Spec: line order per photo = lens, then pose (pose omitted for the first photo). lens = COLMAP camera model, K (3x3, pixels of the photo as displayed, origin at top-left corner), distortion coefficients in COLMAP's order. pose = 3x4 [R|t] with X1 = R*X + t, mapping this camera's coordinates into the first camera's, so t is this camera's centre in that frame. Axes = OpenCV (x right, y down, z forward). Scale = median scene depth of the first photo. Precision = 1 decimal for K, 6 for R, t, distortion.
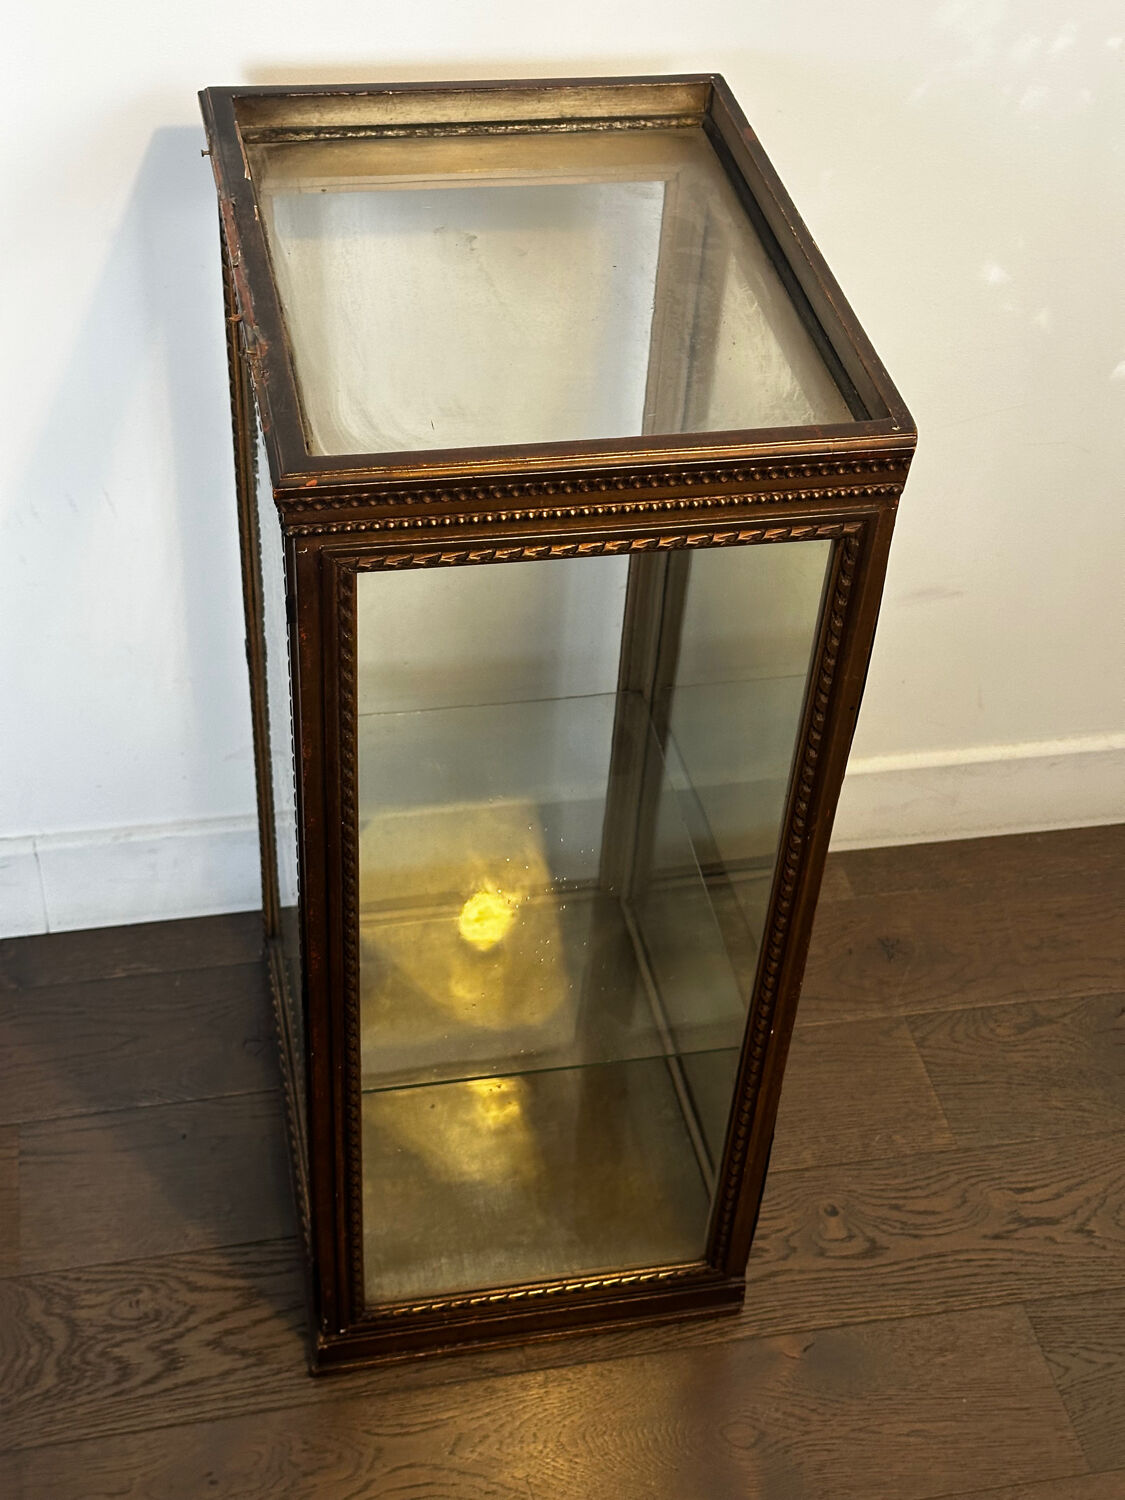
lens RADIAL K [[2139.2, 0, 560.5], [0, 2139.2, 746.7], [0, 0, 1]] dist [0.147278, 0.018284]
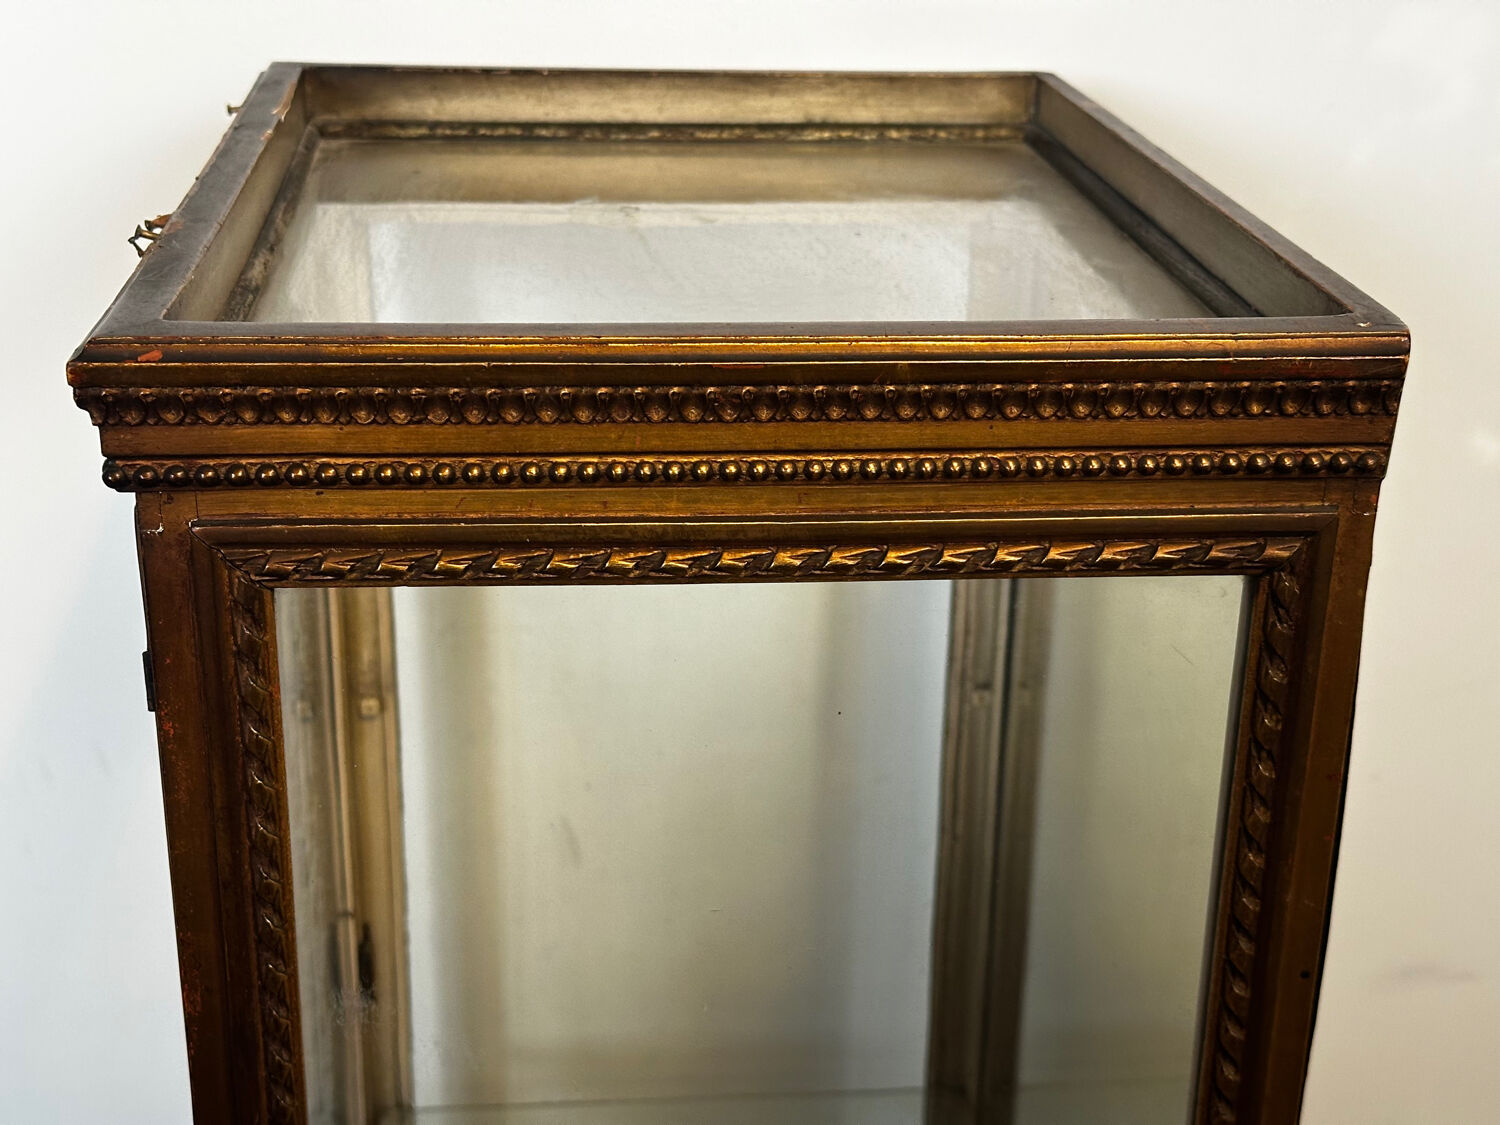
lens RADIAL K [[2134.6, 0, 748.3], [0, 2134.6, 569.2], [0, 0, 1]] dist [0.161660, -0.147702]
pose [[0.993634, 0.002900, -0.112617, 0.049284], [-0.042065, 0.936914, -0.347020, 0.057576], [0.104506, 0.349548, 0.931072, 0.375352]]
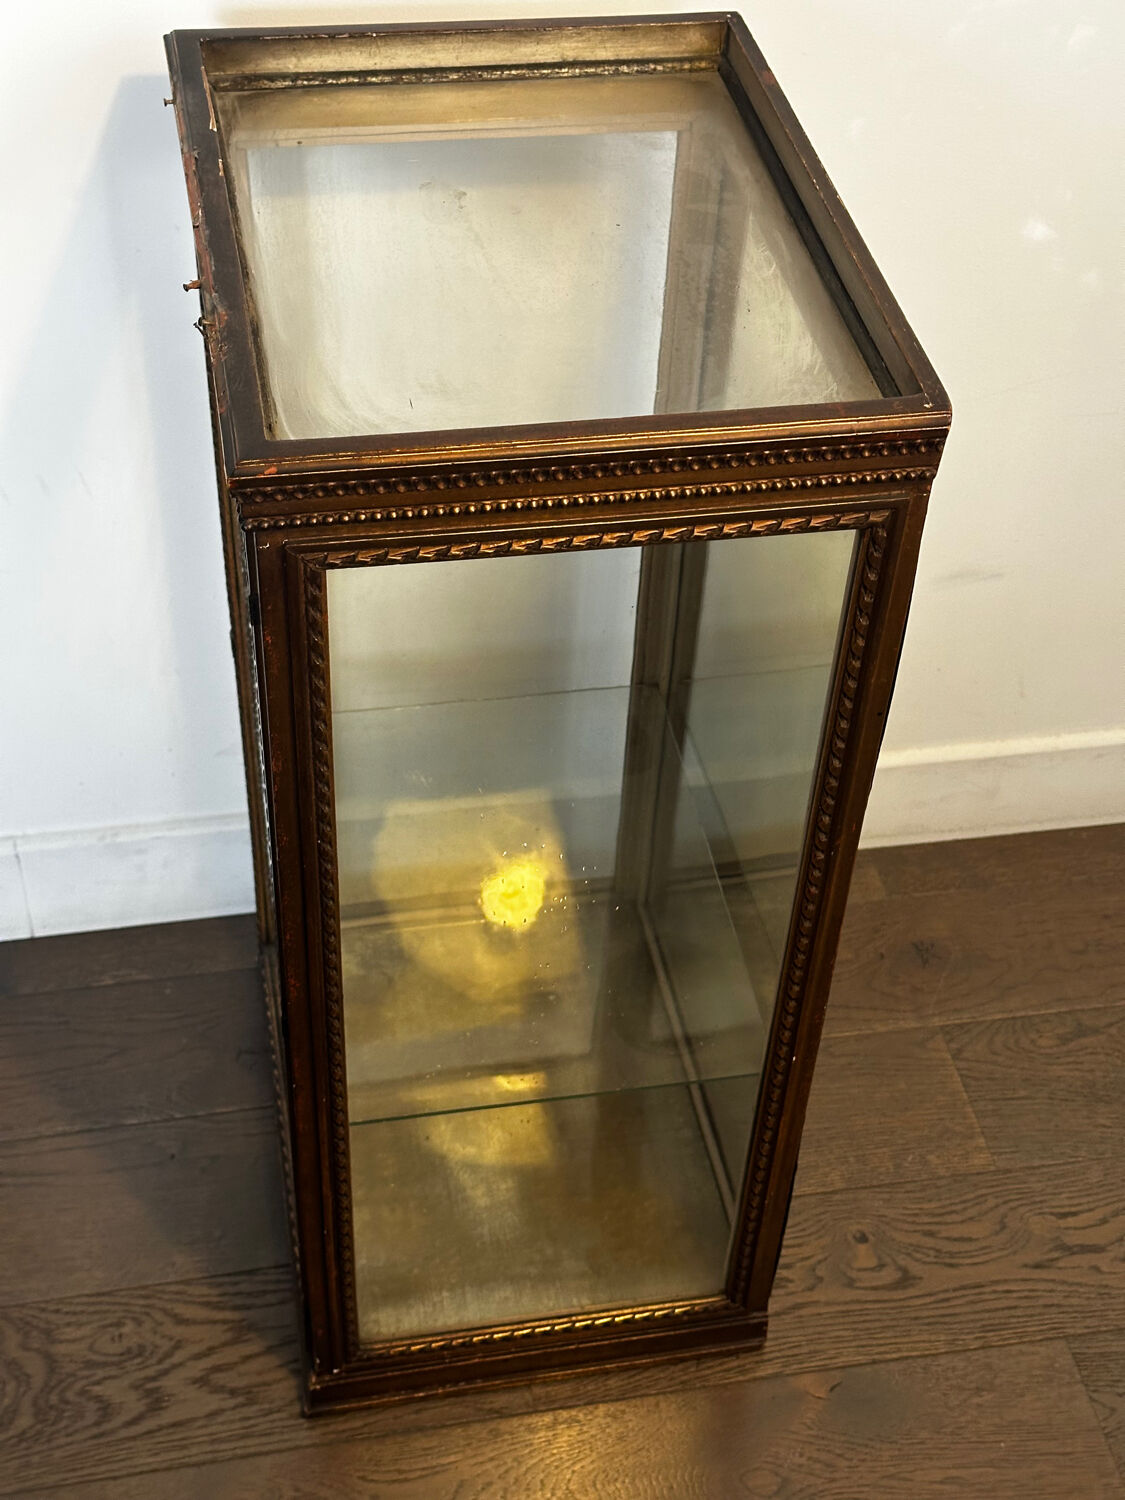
lens RADIAL K [[2134.6, 0, 563.8], [0, 2134.6, 756.5], [0, 0, 1]] dist [0.161660, -0.147702]
pose [[0.999857, -0.001646, -0.016802, 0.013588], [0.002007, 0.999767, 0.021474, -0.015120], [0.016763, -0.021505, 0.999628, 0.071136]]
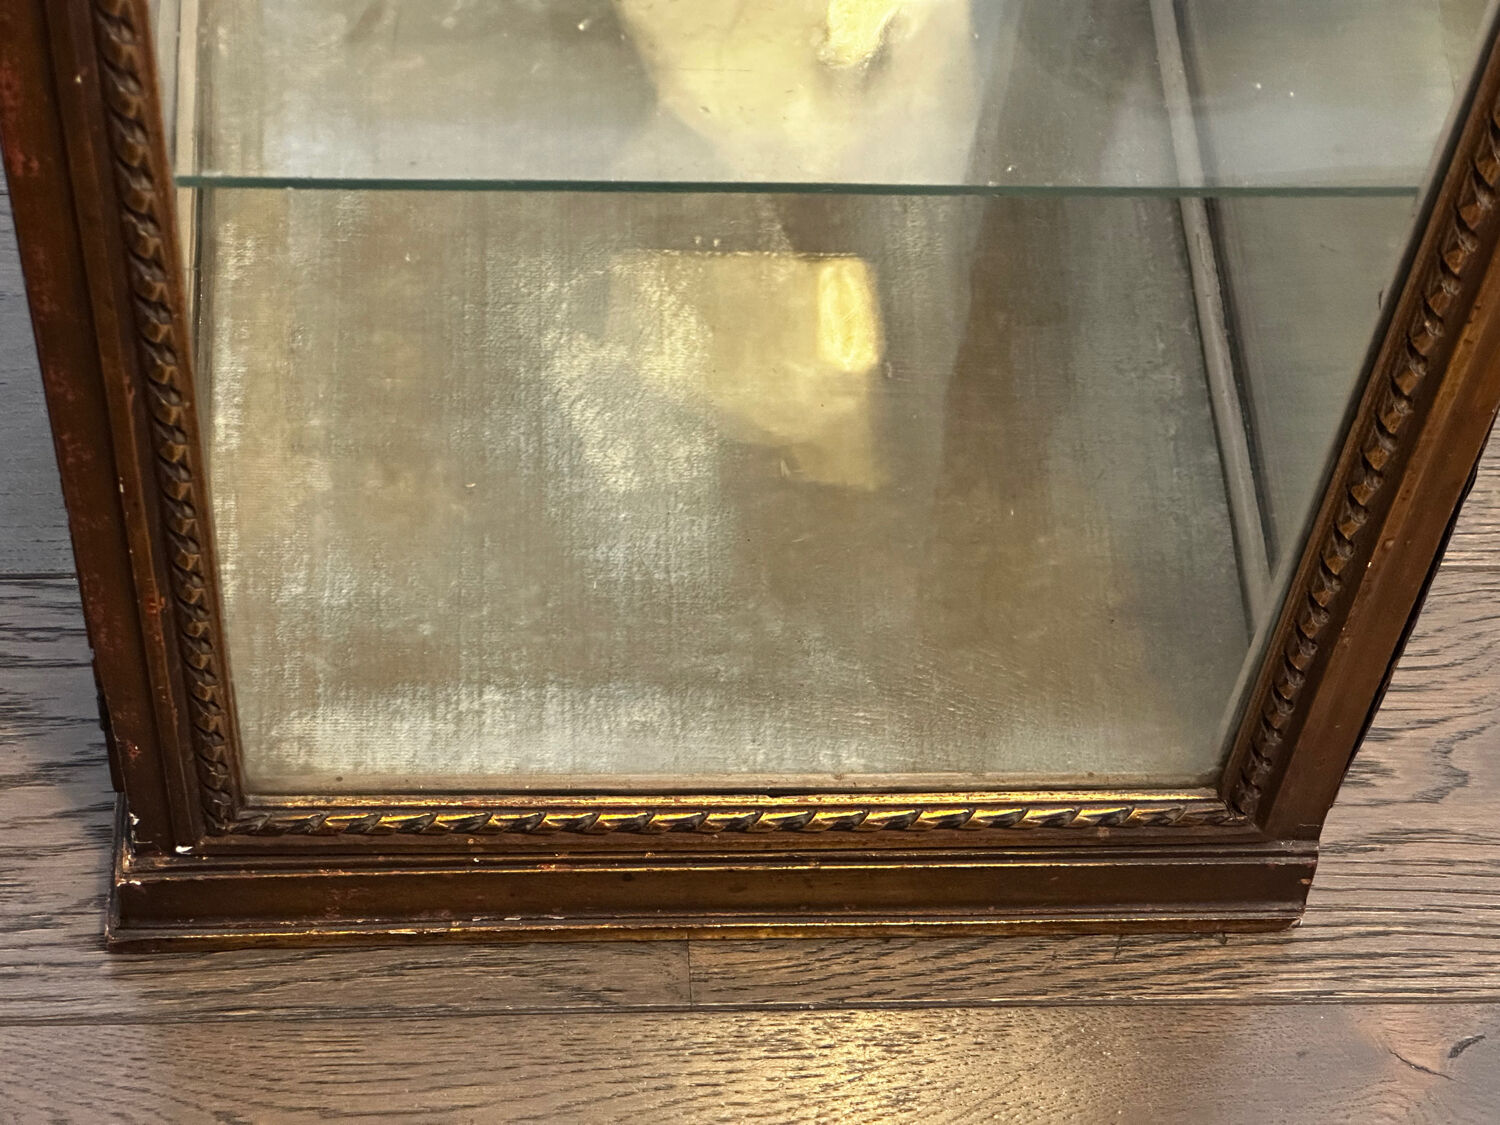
lens RADIAL K [[3432.8, 0, 758.8], [0, 3432.8, 546.8], [0, 0, 1]] dist [-0.383751, 9.261769]
pose [[0.989736, 0.124250, -0.070607, 0.027678], [-0.105868, 0.969333, 0.221777, 0.082092], [0.095998, -0.212026, 0.972538, 0.452882]]
